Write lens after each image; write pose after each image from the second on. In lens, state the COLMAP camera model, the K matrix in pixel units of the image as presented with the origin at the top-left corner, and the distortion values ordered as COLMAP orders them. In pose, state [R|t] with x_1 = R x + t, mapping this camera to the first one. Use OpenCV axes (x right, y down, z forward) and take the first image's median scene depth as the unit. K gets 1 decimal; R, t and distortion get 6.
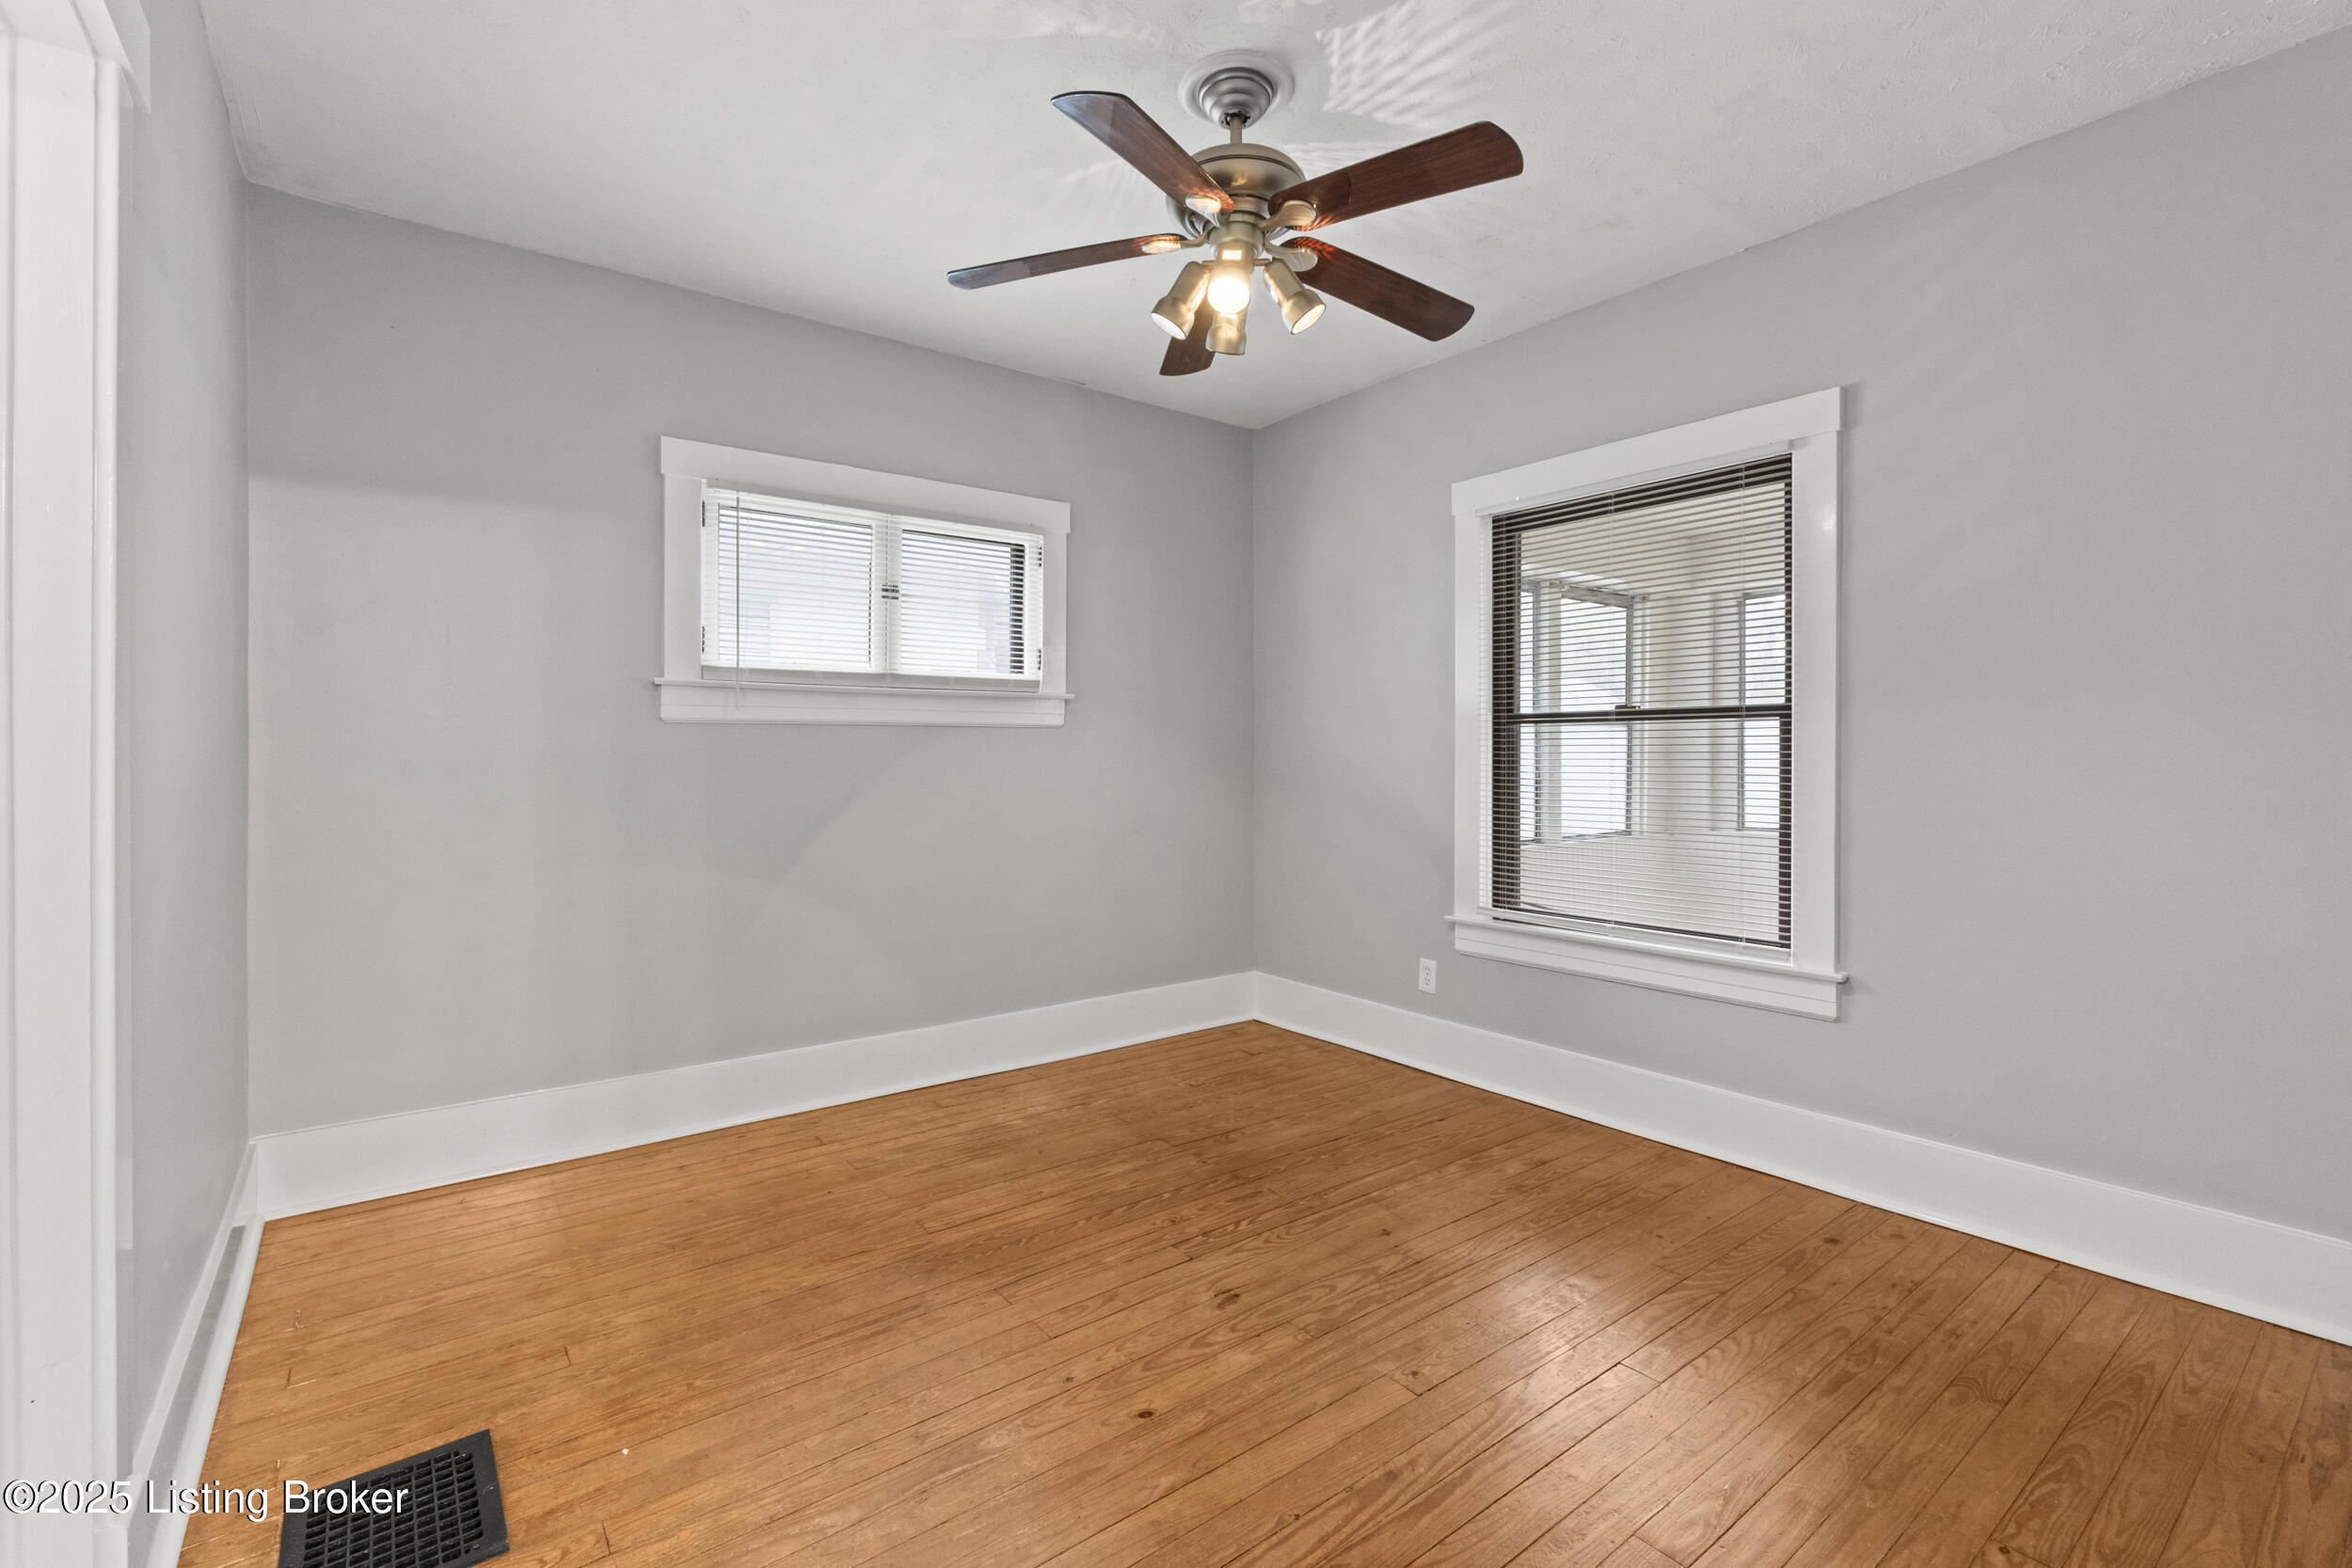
lens RADIAL K [[1029.7, 0, 1171.7], [0, 1029.7, 760.7], [0, 0, 1]] dist [-0.012499, 0.000761]
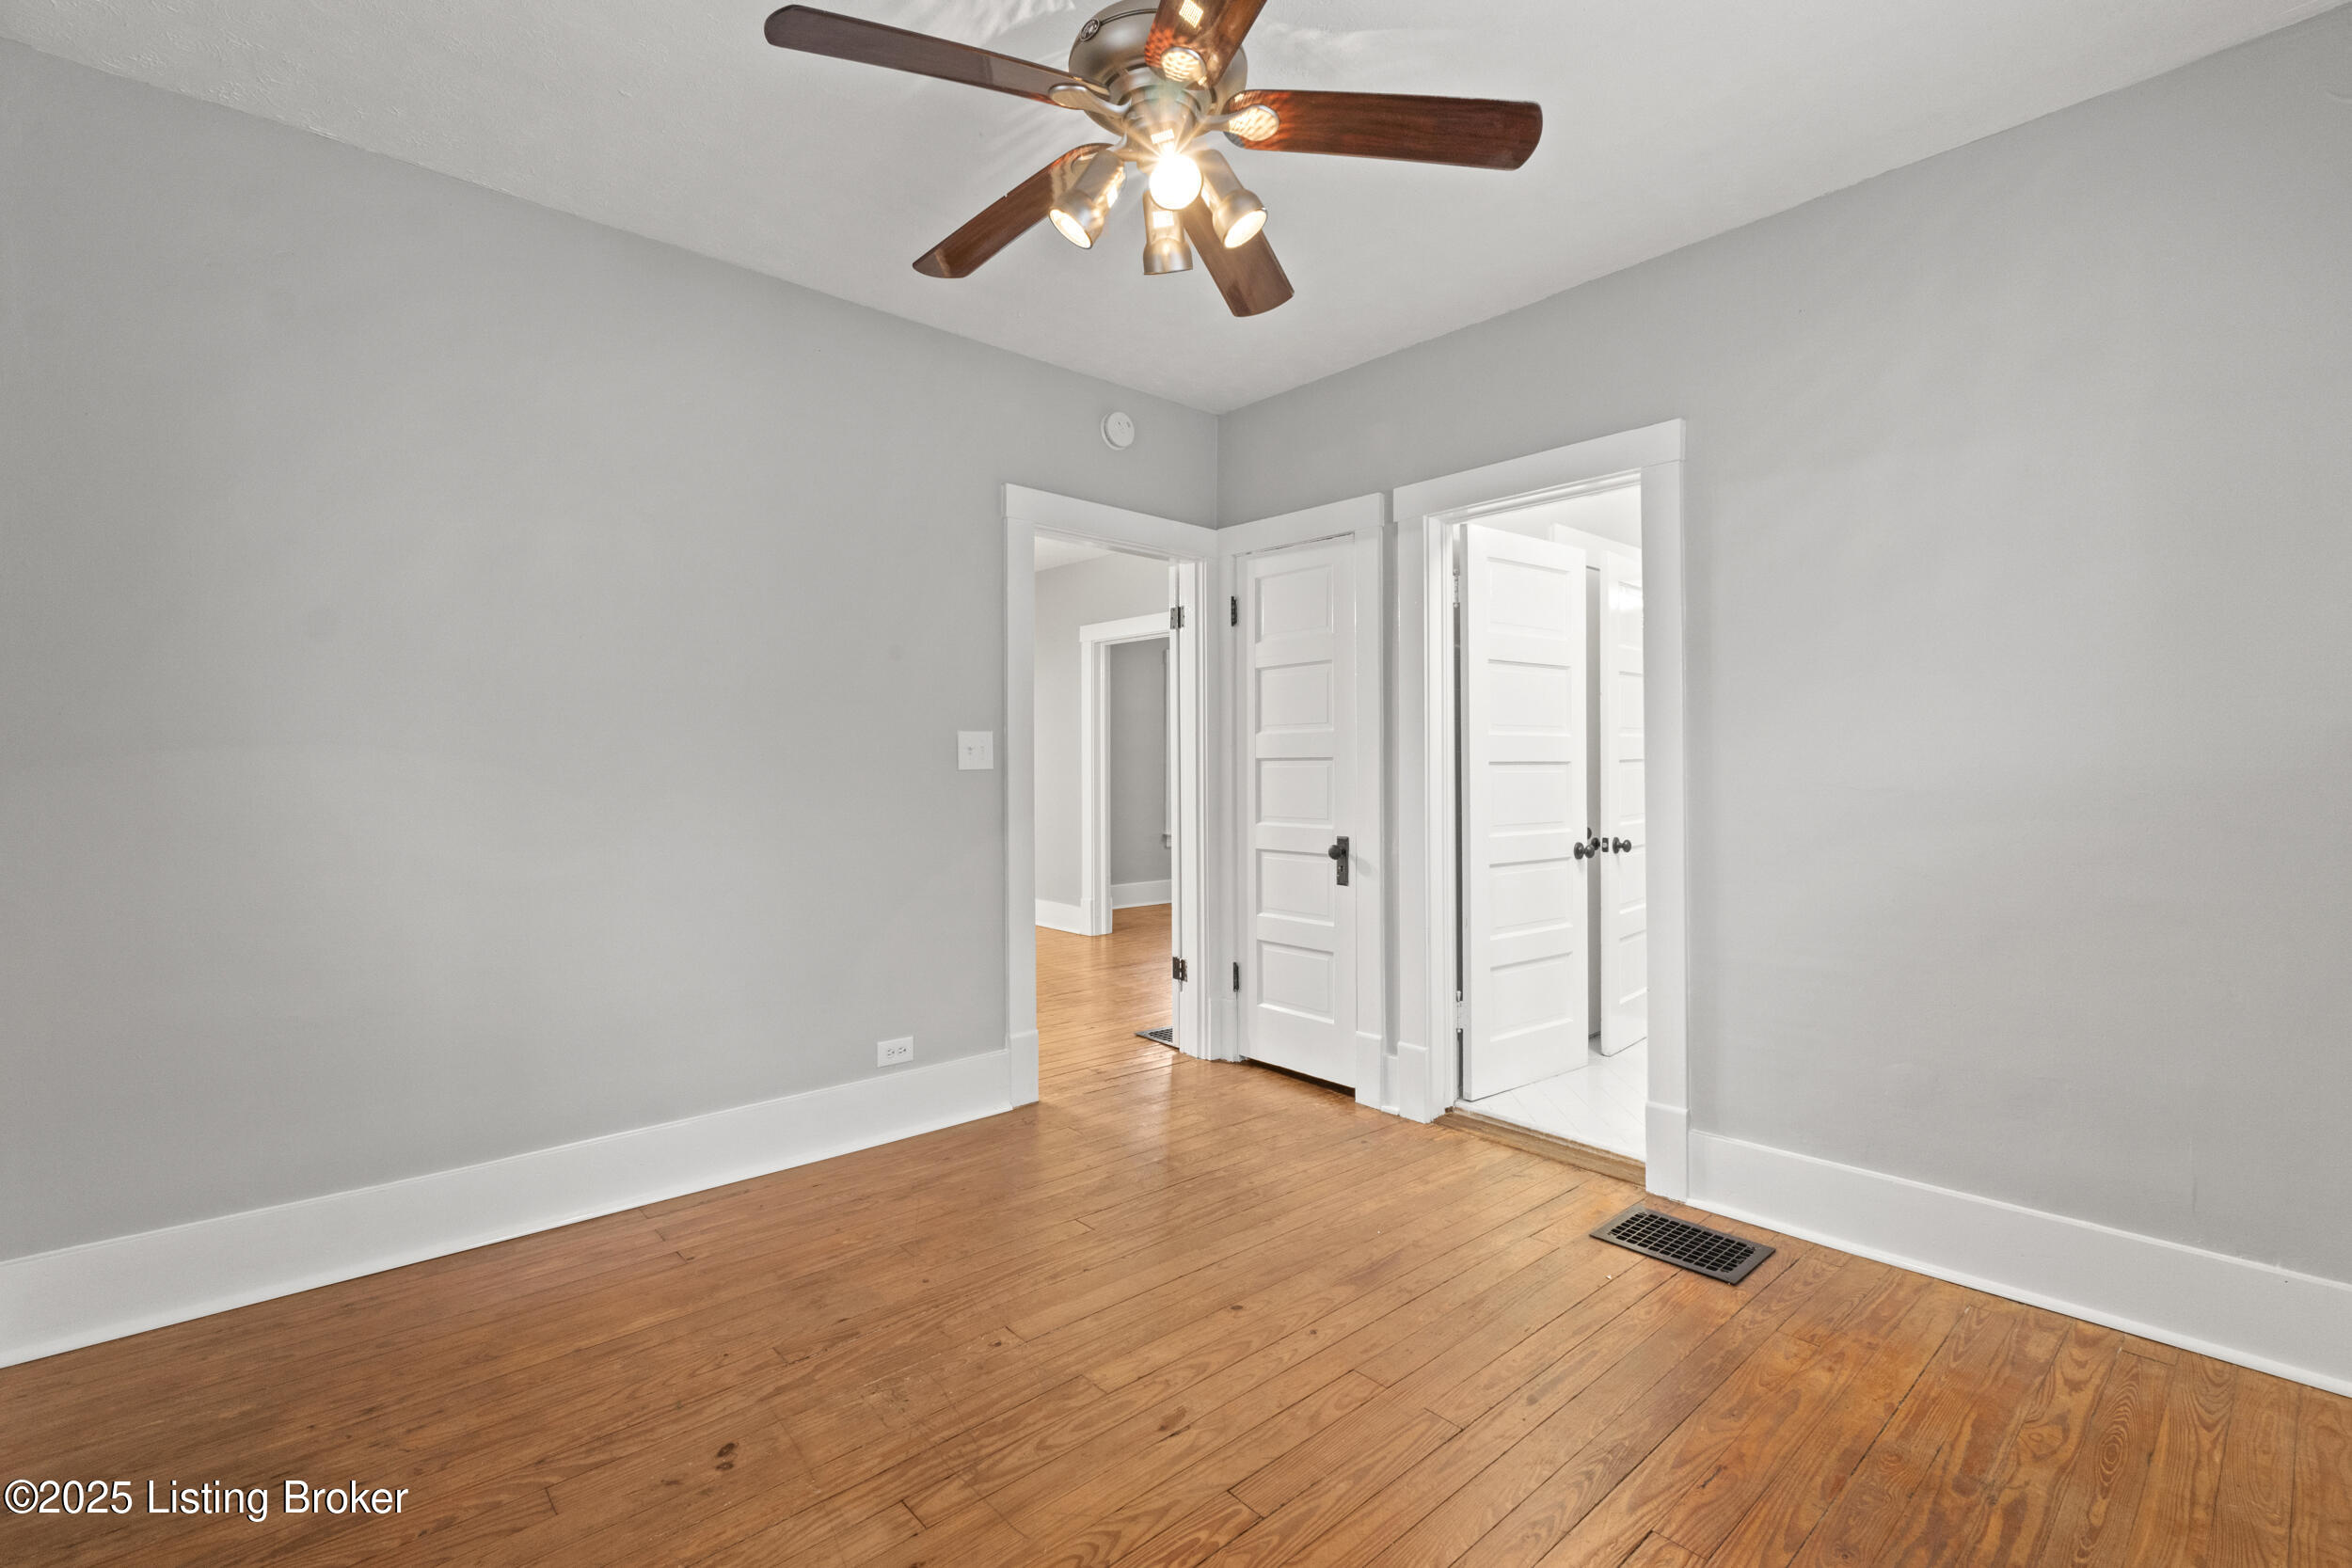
lens RADIAL K [[1029.7, 0, 1172.4], [0, 1029.7, 782.3], [0, 0, 1]] dist [-0.012499, 0.000761]
pose [[-0.996989, 0.003526, -0.077469, 0.095298], [0.002298, 0.999870, 0.015939, -0.005916], [0.077515, 0.015713, -0.996867, 1.470496]]
